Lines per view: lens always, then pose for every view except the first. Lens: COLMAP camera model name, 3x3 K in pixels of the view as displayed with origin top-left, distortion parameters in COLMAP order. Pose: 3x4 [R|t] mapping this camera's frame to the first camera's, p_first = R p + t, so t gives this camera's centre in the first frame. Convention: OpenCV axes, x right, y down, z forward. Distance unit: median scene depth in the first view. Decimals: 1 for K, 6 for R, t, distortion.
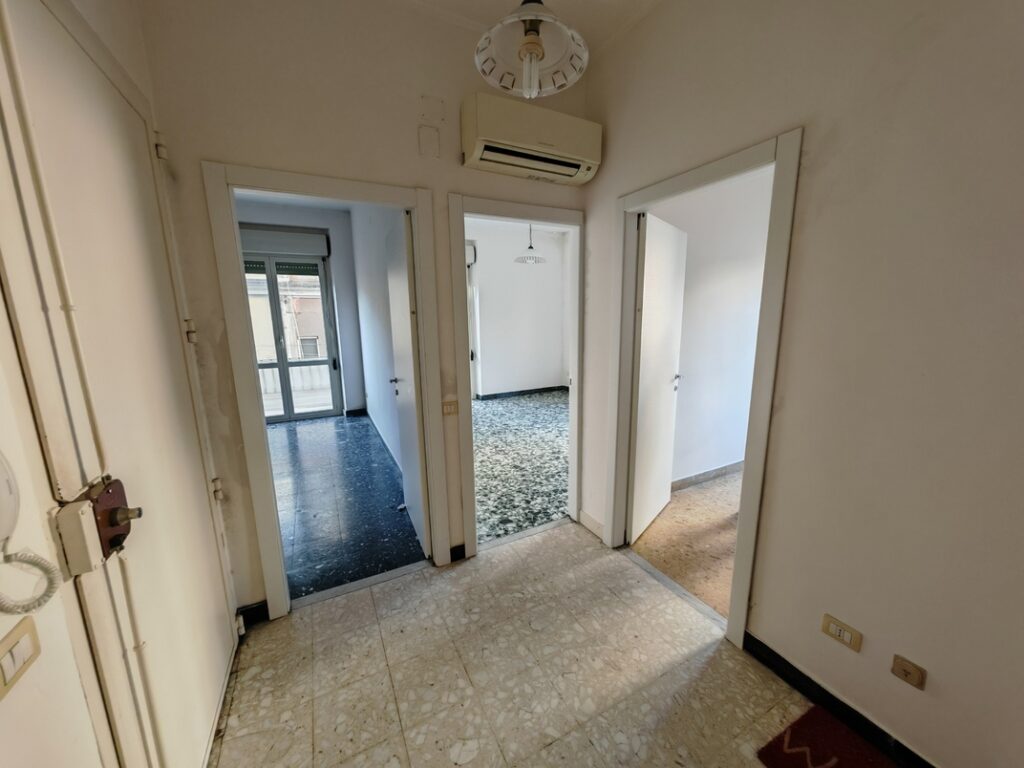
lens RADIAL K [[380.3, 0, 513.2], [0, 380.3, 383.6], [0, 0, 1]] dist [0.000531, -0.000060]
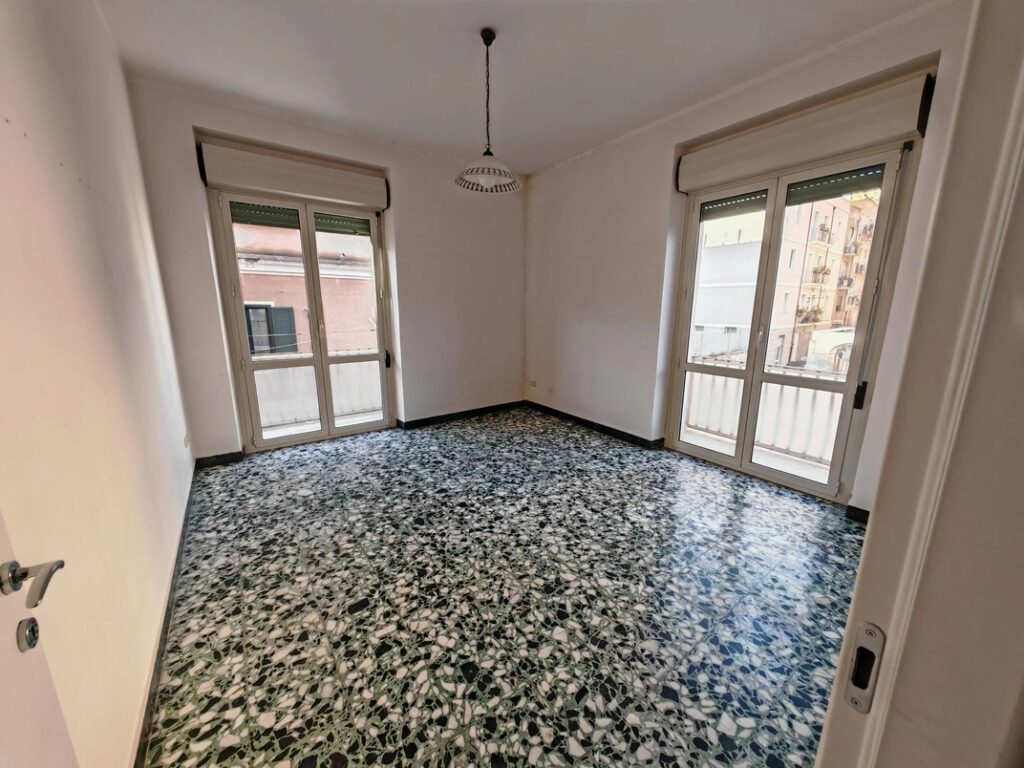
lens RADIAL K [[380.3, 0, 508.8], [0, 380.3, 384.8], [0, 0, 1]] dist [0.000531, -0.000060]
pose [[0.989066, -0.013349, 0.146870, -0.004136], [0.009249, 0.999549, 0.028564, -0.067888], [-0.147186, -0.026893, 0.988743, 0.489200]]
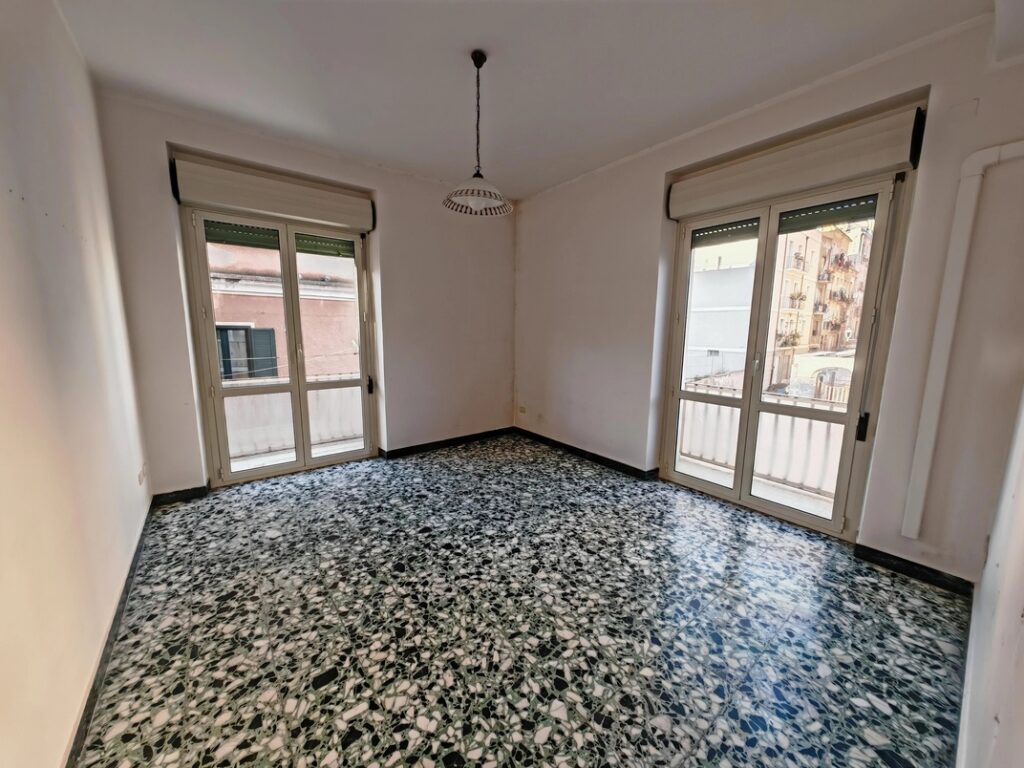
lens RADIAL K [[380.3, 0, 508.7], [0, 380.3, 385.3], [0, 0, 1]] dist [0.000531, -0.000060]
pose [[0.983397, -0.002496, 0.181452, -0.003082], [0.007184, 0.999657, -0.025180, -0.080245], [-0.181327, 0.026065, 0.983077, 0.523177]]
